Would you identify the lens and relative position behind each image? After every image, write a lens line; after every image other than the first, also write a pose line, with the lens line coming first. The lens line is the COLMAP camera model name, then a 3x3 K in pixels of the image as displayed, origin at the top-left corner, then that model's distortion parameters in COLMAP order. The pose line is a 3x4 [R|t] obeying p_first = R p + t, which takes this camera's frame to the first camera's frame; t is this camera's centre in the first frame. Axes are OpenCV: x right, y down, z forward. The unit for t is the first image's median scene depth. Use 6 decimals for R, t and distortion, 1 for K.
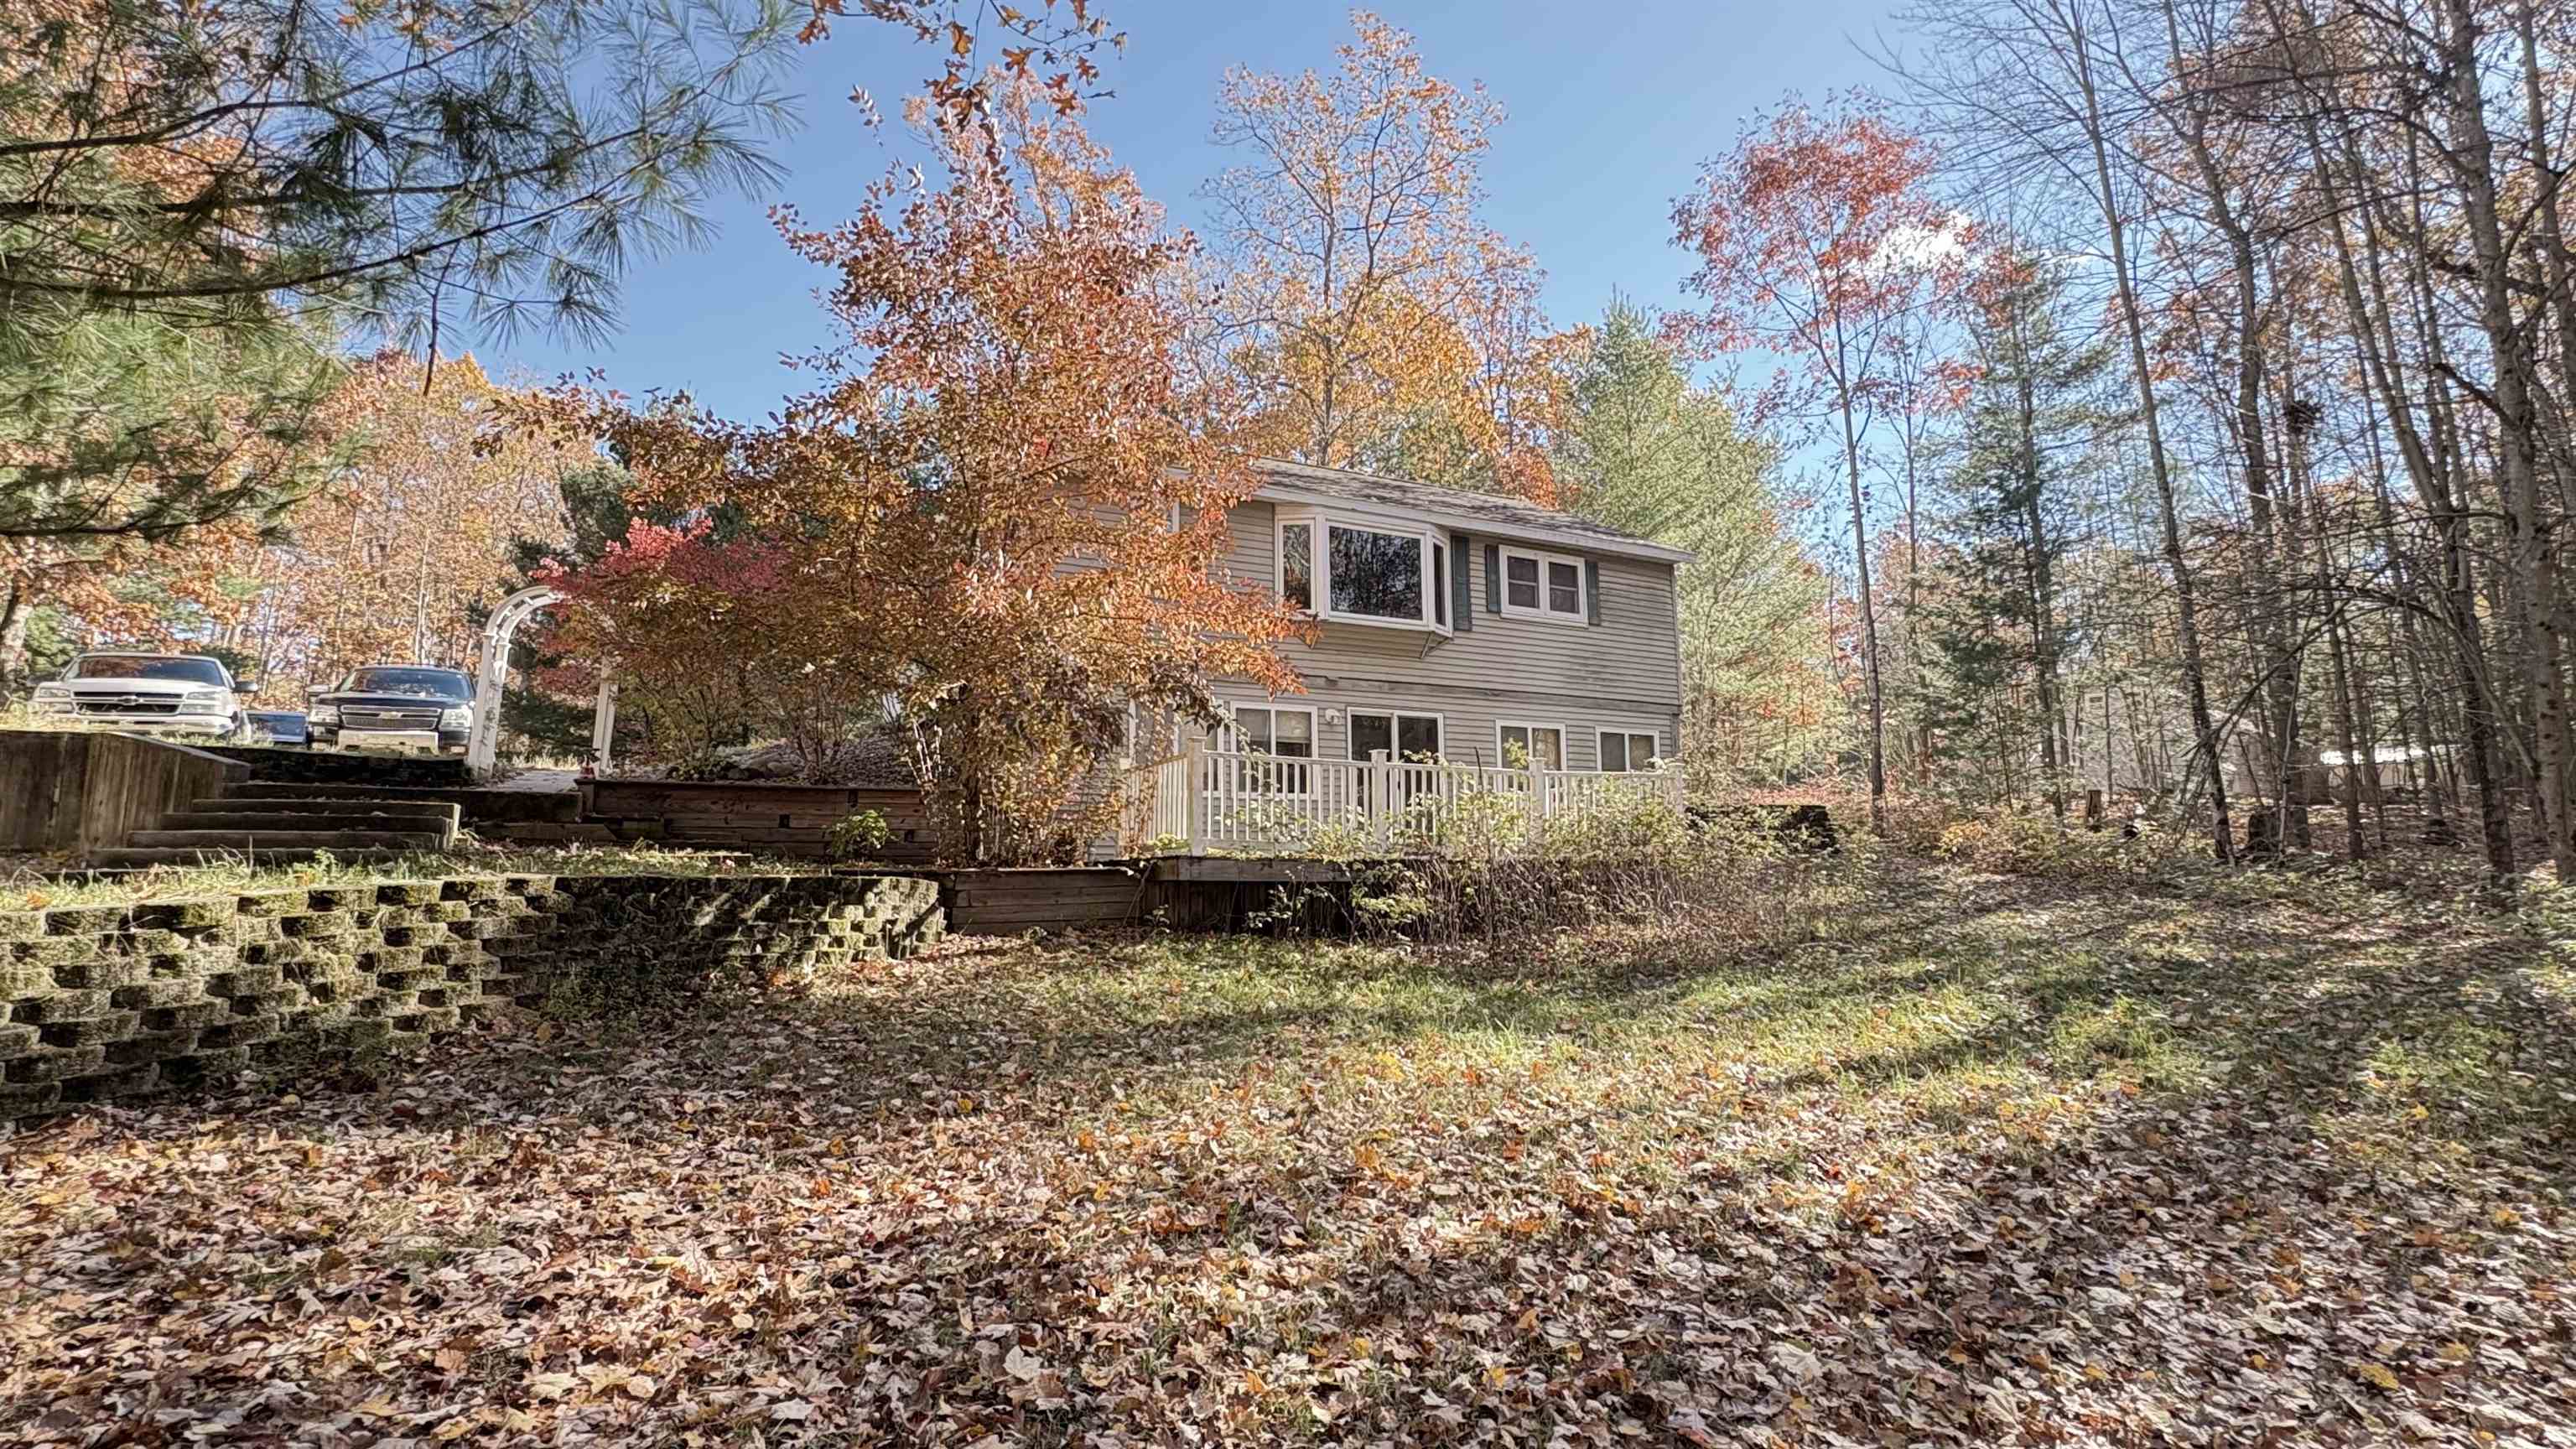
lens RADIAL K [[1102.2, 0, 1288.0], [0, 1102.2, 724.5], [0, 0, 1]] dist [0.000673, 0.000218]
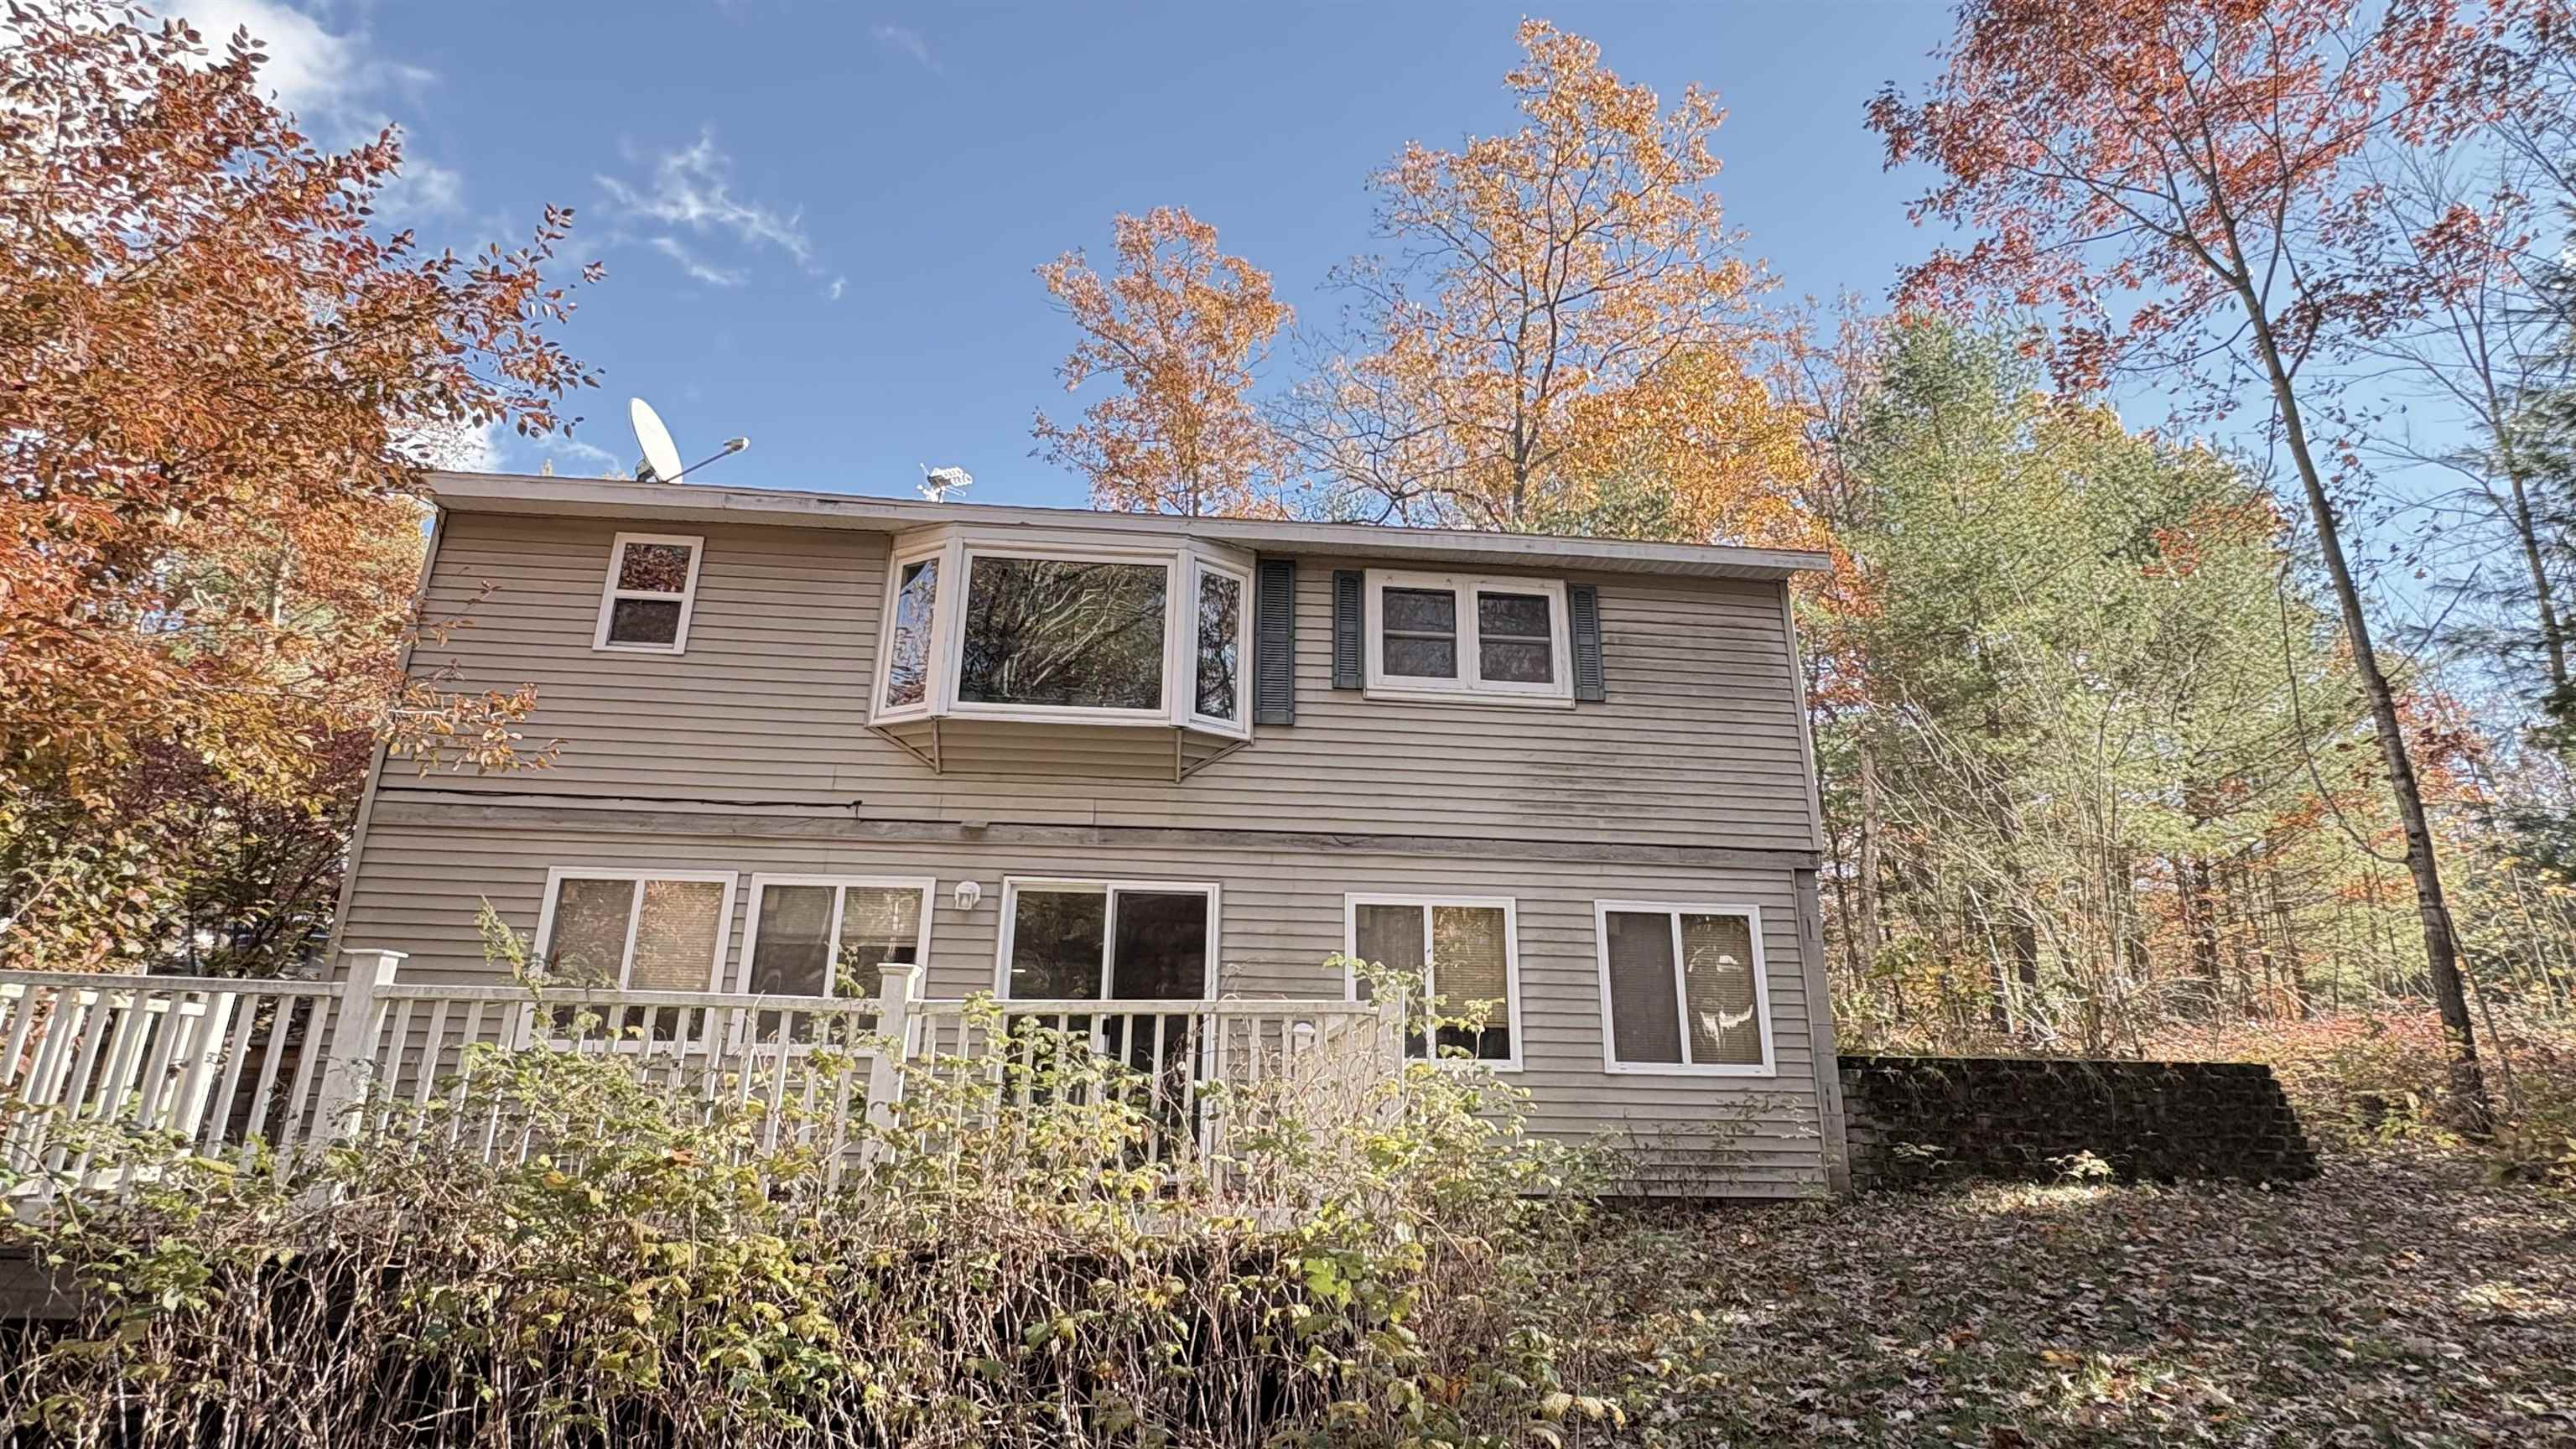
lens RADIAL K [[1102.2, 0, 1288.0], [0, 1102.2, 724.5], [0, 0, 1]] dist [0.000673, 0.000218]
pose [[0.924142, -0.100357, -0.368633, 0.347571], [0.025360, 0.978868, -0.202913, 0.021052], [0.381207, 0.178172, 0.907158, 0.503165]]
